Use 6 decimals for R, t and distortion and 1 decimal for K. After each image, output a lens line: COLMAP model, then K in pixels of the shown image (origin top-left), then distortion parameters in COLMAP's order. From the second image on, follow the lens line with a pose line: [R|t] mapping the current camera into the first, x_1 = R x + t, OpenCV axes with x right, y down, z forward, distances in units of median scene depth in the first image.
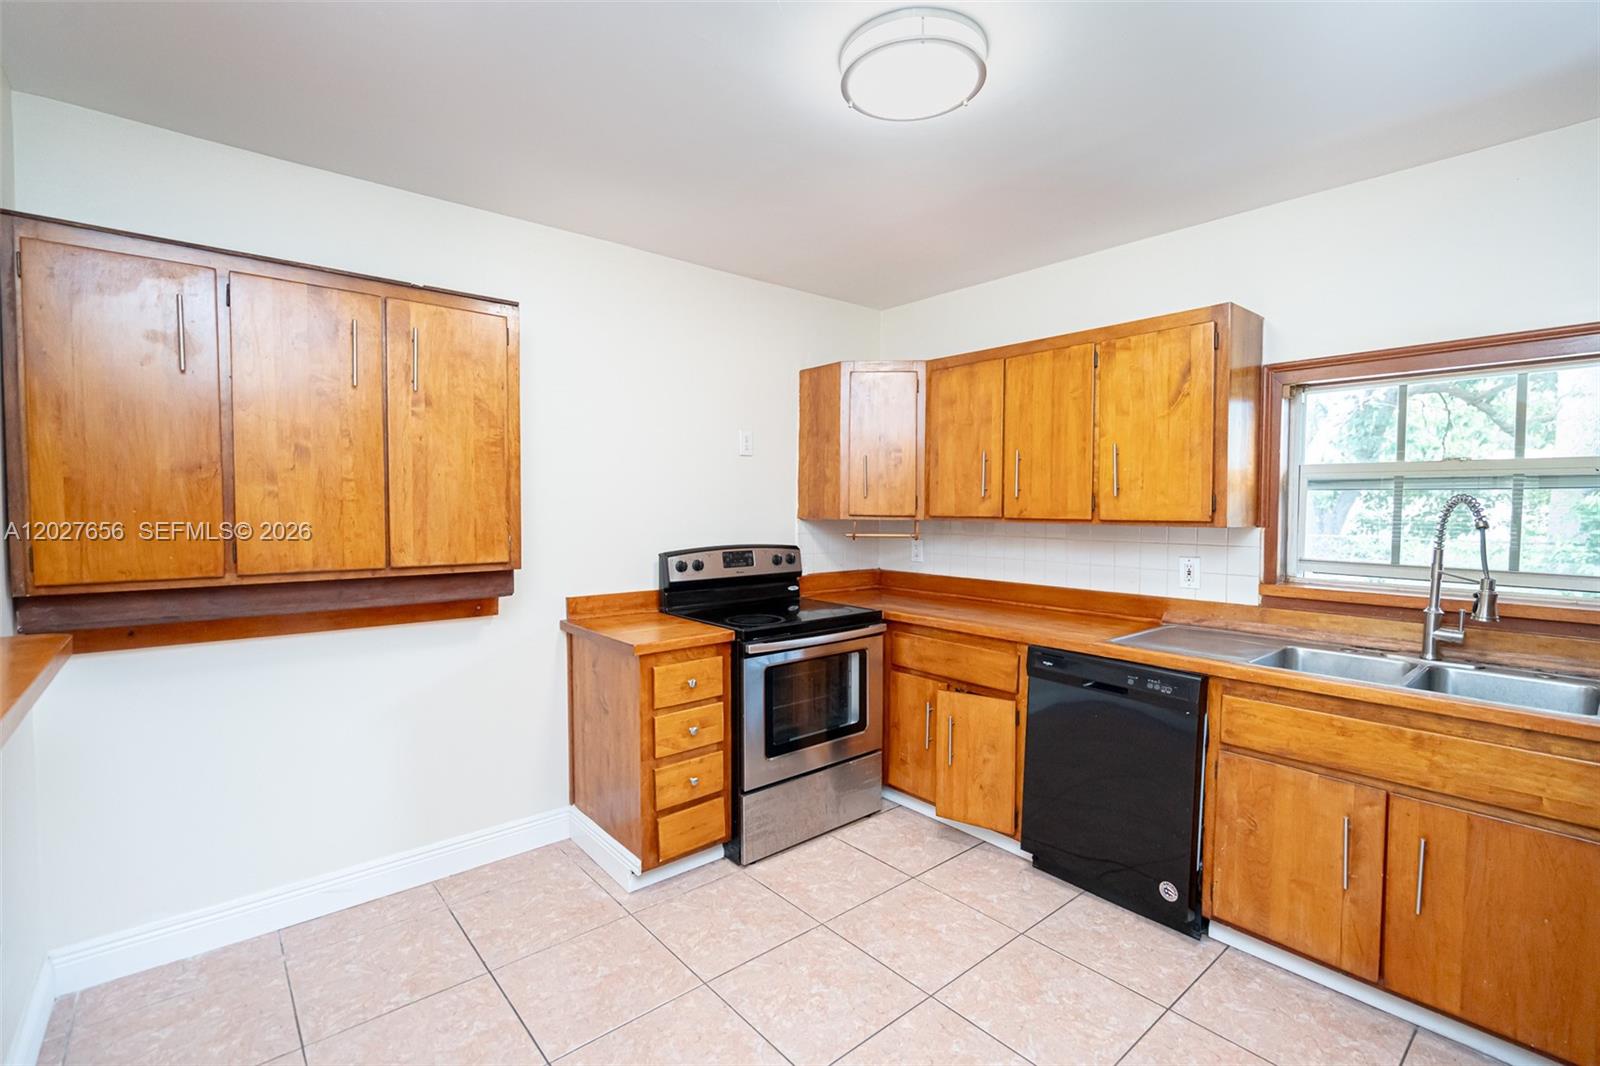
lens RADIAL K [[712.2, 0, 801.0], [0, 712.2, 529.7], [0, 0, 1]] dist [-0.011819, 0.000440]
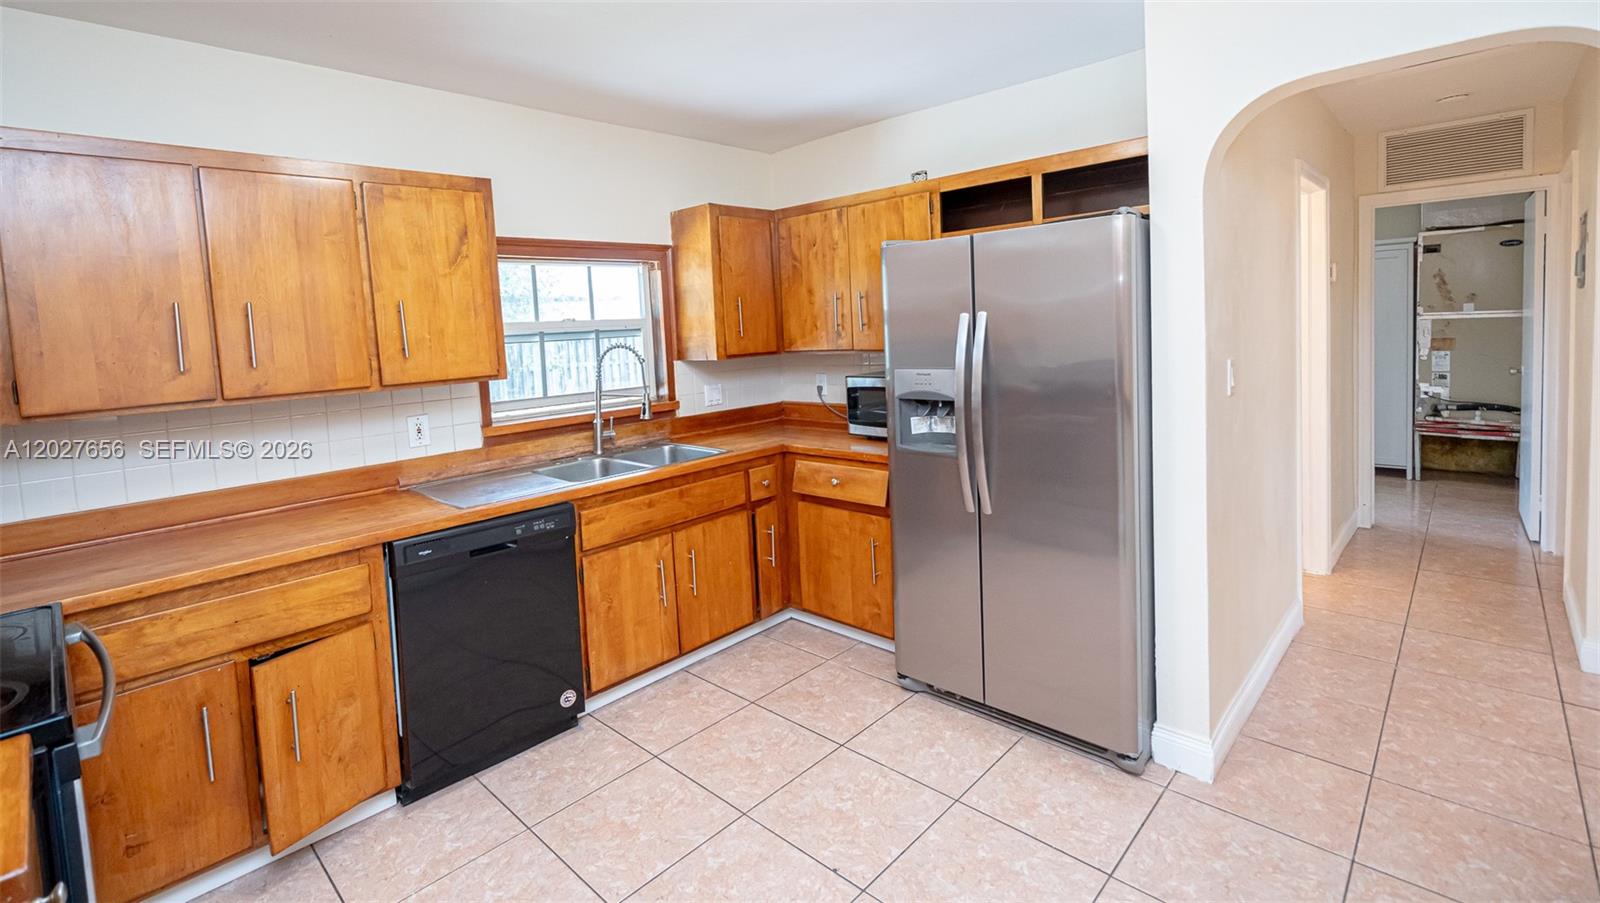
lens RADIAL K [[722.4, 0, 785.5], [0, 722.4, 374.5], [0, 0, 1]] dist [0.000185, 0.000200]
pose [[-0.094989, -0.069220, 0.993069, -0.635112], [0.087099, 0.993176, 0.077559, -0.065757], [-0.991661, 0.093862, -0.088312, 0.712564]]
